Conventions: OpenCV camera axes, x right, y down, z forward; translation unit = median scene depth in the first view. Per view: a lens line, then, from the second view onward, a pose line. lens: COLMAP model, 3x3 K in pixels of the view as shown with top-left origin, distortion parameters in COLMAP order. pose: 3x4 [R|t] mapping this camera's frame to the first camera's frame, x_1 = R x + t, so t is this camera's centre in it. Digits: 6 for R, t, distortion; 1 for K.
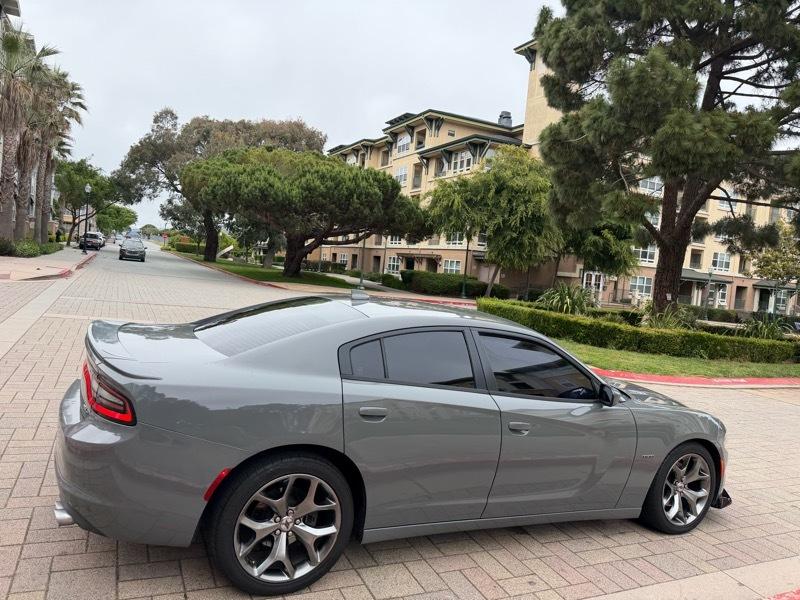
lens RADIAL K [[564.7, 0, 398.6], [0, 564.7, 304.4], [0, 0, 1]] dist [0.048476, -0.059599]
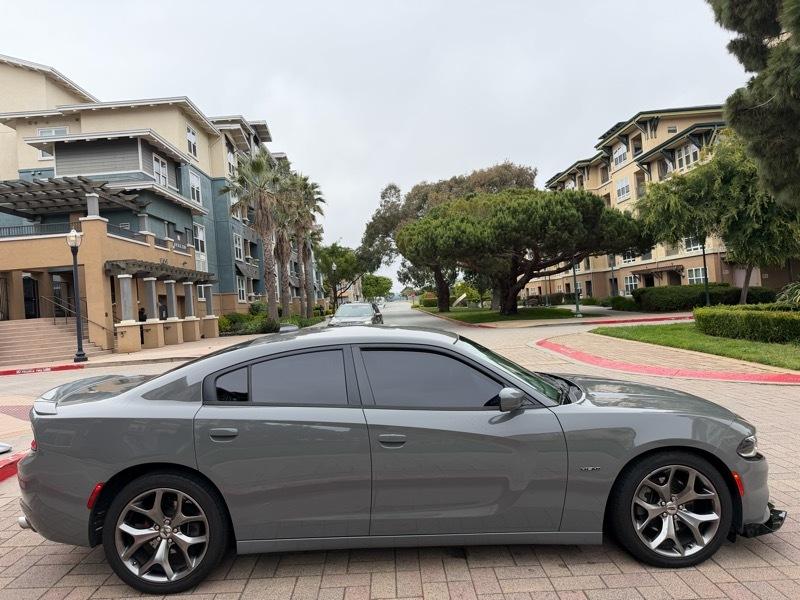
lens RADIAL K [[564.7, 0, 396.9], [0, 564.7, 303.6], [0, 0, 1]] dist [0.048476, -0.059599]
pose [[0.888980, -0.157955, -0.429844, 0.133993], [0.126169, 0.986784, -0.101678, 0.016843], [0.440224, 0.036157, 0.897160, 0.023534]]
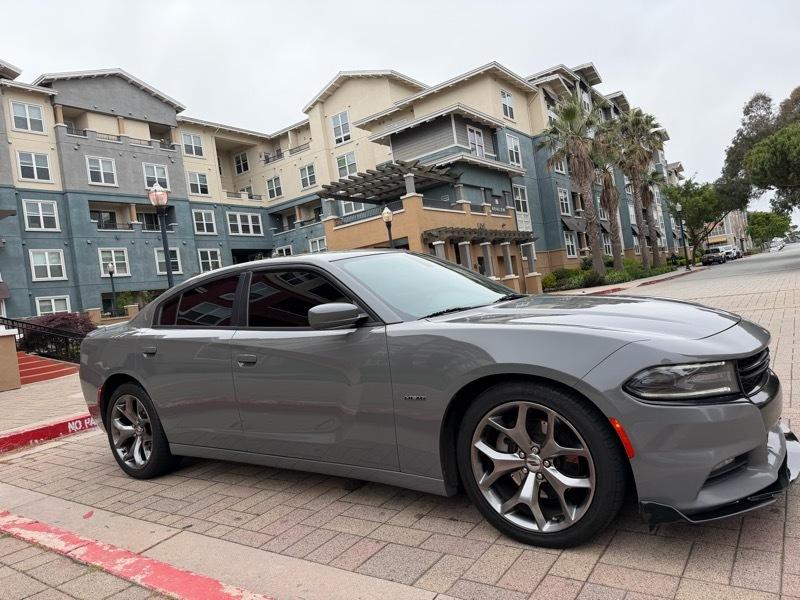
lens RADIAL K [[564.7, 0, 400.3], [0, 564.7, 306.1], [0, 0, 1]] dist [0.048476, -0.059599]
pose [[0.450521, -0.154956, -0.879215, 0.236807], [0.123972, 0.986139, -0.110275, 0.052743], [0.884116, -0.059317, 0.463487, 0.156156]]
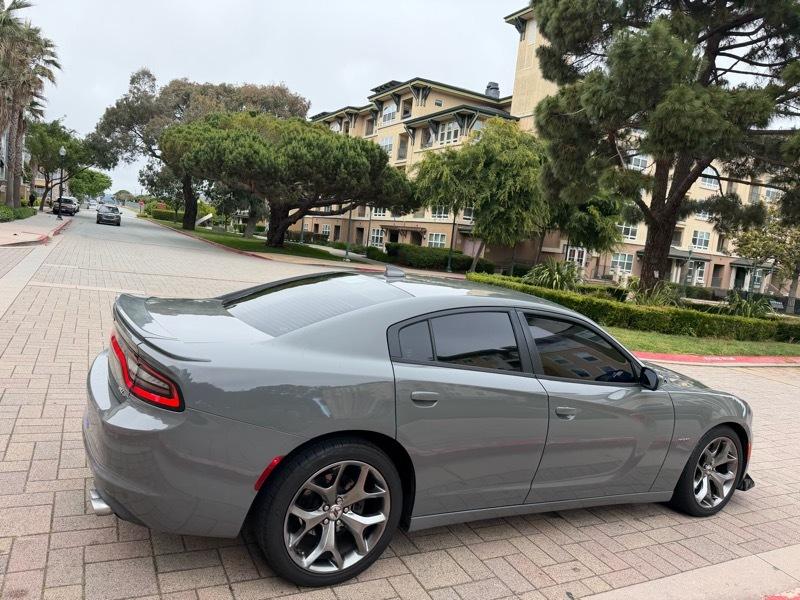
lens RADIAL K [[564.7, 0, 397.9], [0, 564.7, 304.1], [0, 0, 1]] dist [0.048476, -0.059599]
pose [[0.999210, 0.014683, 0.036923, -0.021948], [-0.016448, 0.998714, 0.047964, -0.001764], [-0.036171, -0.048534, 0.998166, 0.010358]]
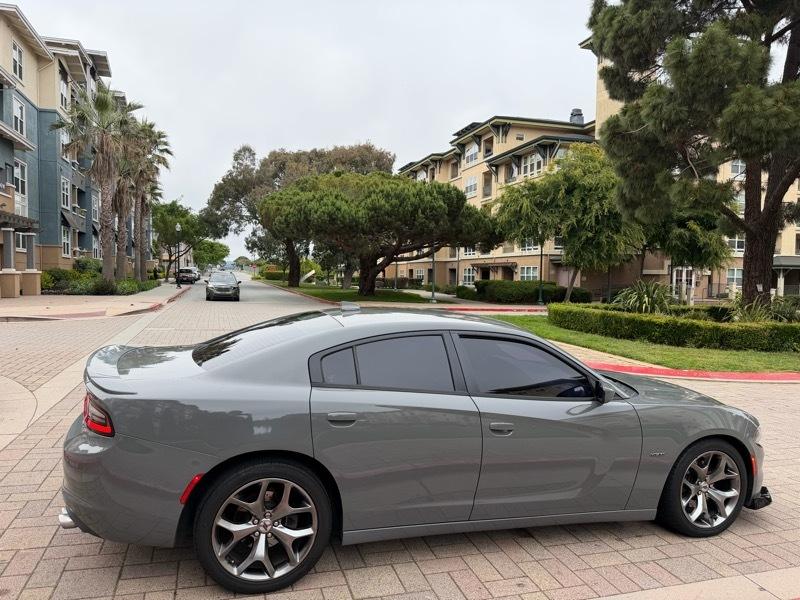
lens RADIAL K [[564.7, 0, 398.4], [0, 564.7, 313.3], [0, 0, 1]] dist [0.048476, -0.059599]
pose [[0.986306, -0.066787, -0.150797, 0.039014], [0.065329, 0.997757, -0.014613, 0.003790], [0.151435, 0.004561, 0.988457, -0.001737]]
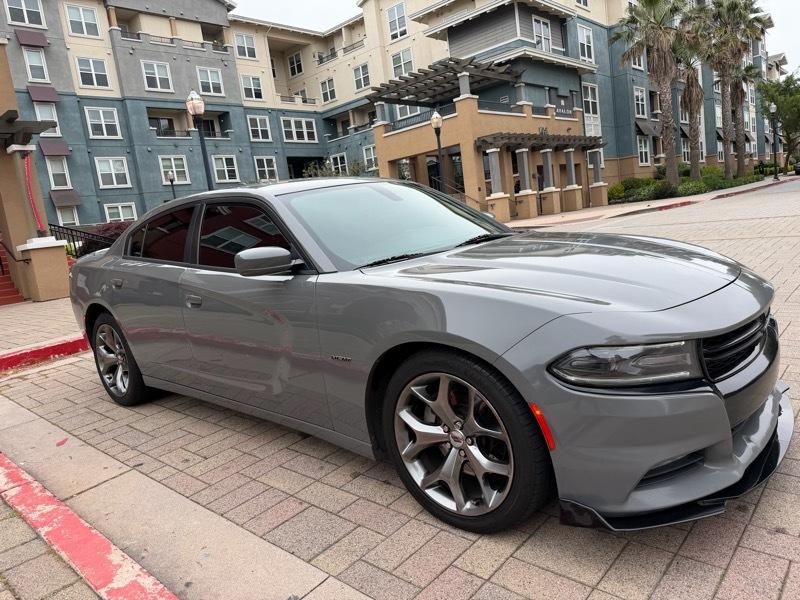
lens RADIAL K [[564.7, 0, 390.0], [0, 564.7, 305.9], [0, 0, 1]] dist [0.048476, -0.059599]
pose [[0.337986, 0.000240, -0.941151, 0.234935], [0.097905, 0.994566, 0.035413, 0.044405], [0.936045, -0.104112, 0.336126, 0.195233]]
